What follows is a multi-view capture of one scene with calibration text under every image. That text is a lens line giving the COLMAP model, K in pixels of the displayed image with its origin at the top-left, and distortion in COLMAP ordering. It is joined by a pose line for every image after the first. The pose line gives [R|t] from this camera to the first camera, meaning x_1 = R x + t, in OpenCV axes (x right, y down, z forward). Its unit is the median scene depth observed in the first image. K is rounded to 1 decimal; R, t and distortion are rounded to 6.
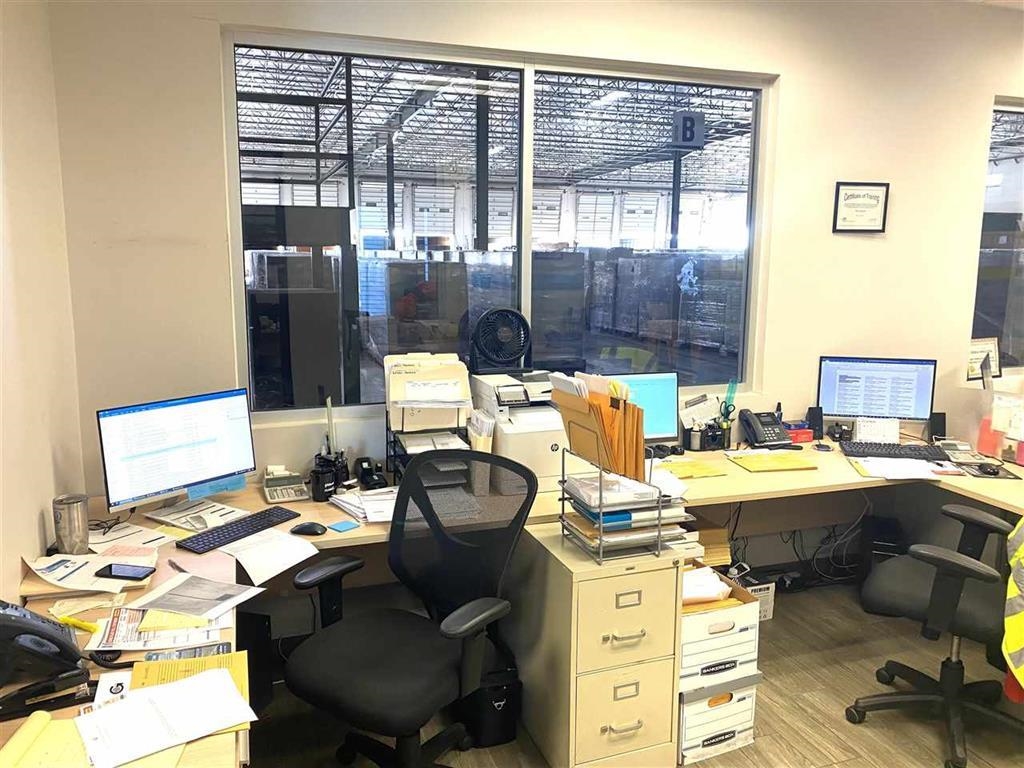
lens RADIAL K [[779.4, 0, 525.8], [0, 779.4, 370.4], [0, 0, 1]] dist [0.033158, -0.028787]
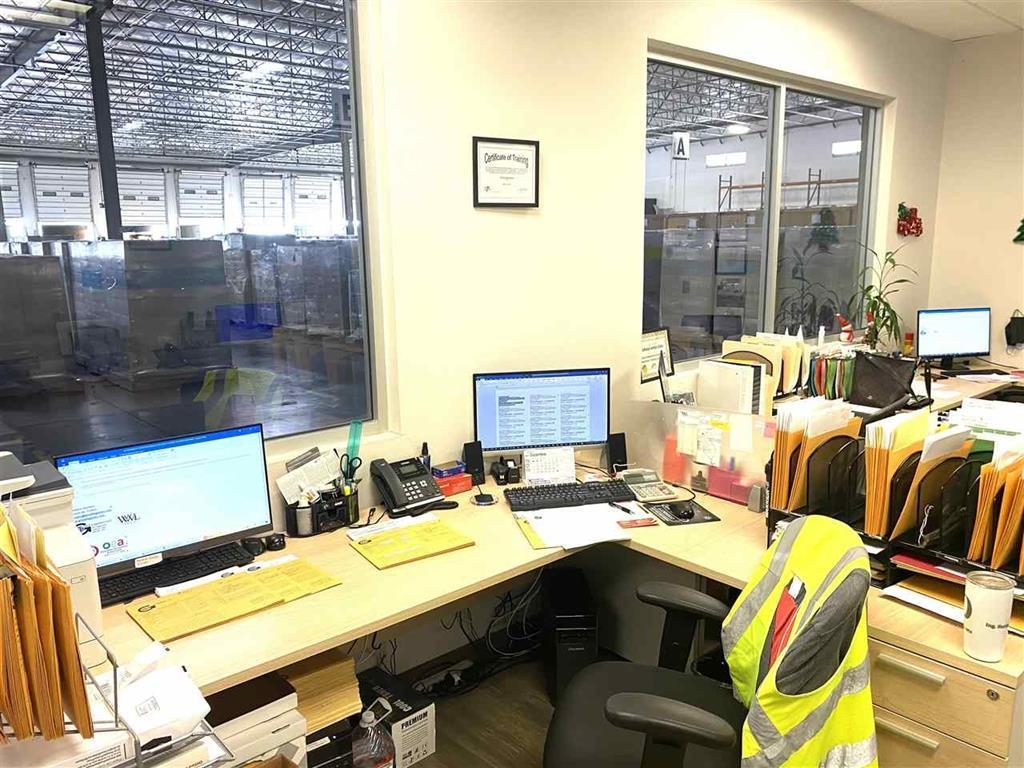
lens RADIAL K [[779.4, 0, 516.2], [0, 779.4, 380.9], [0, 0, 1]] dist [0.033158, -0.028787]
pose [[0.926657, -0.088232, 0.365407, 0.140383], [0.077284, 0.996015, 0.044512, -0.041276], [-0.367878, -0.013008, 0.929783, 0.289936]]
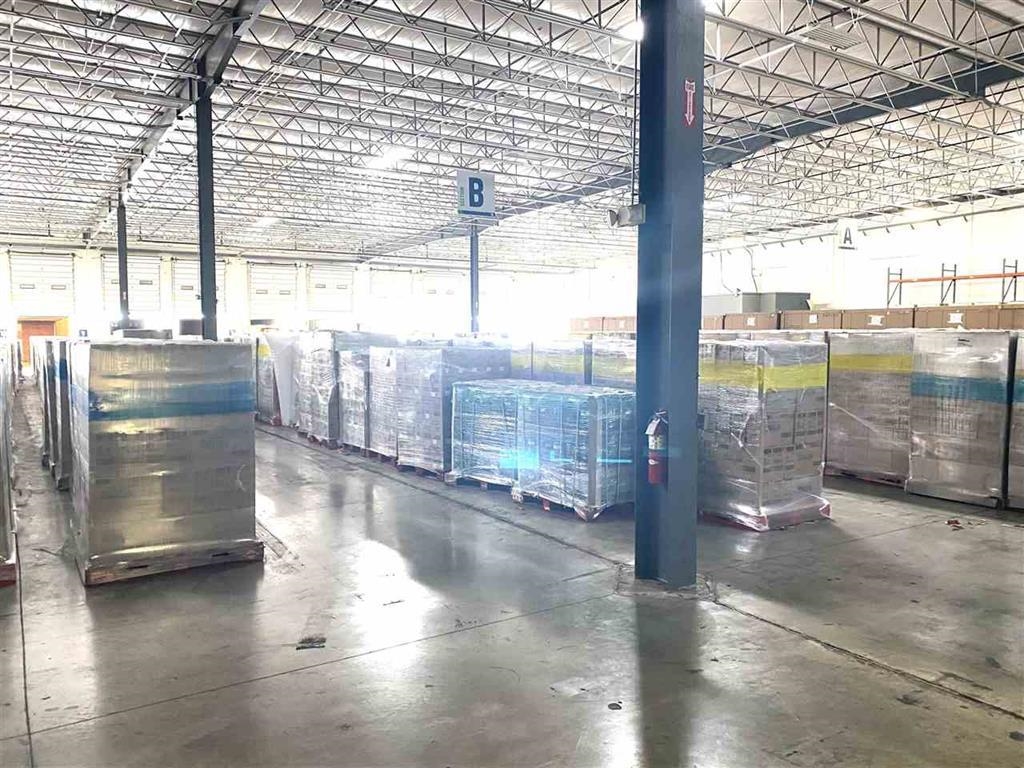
lens RADIAL K [[779.4, 0, 516.0], [0, 779.4, 381.8], [0, 0, 1]] dist [0.033158, -0.028787]
pose [[0.974525, -0.024863, 0.222895, 0.423618], [0.044291, 0.995599, -0.082590, -0.236360], [-0.219861, 0.090358, 0.971338, 1.403919]]
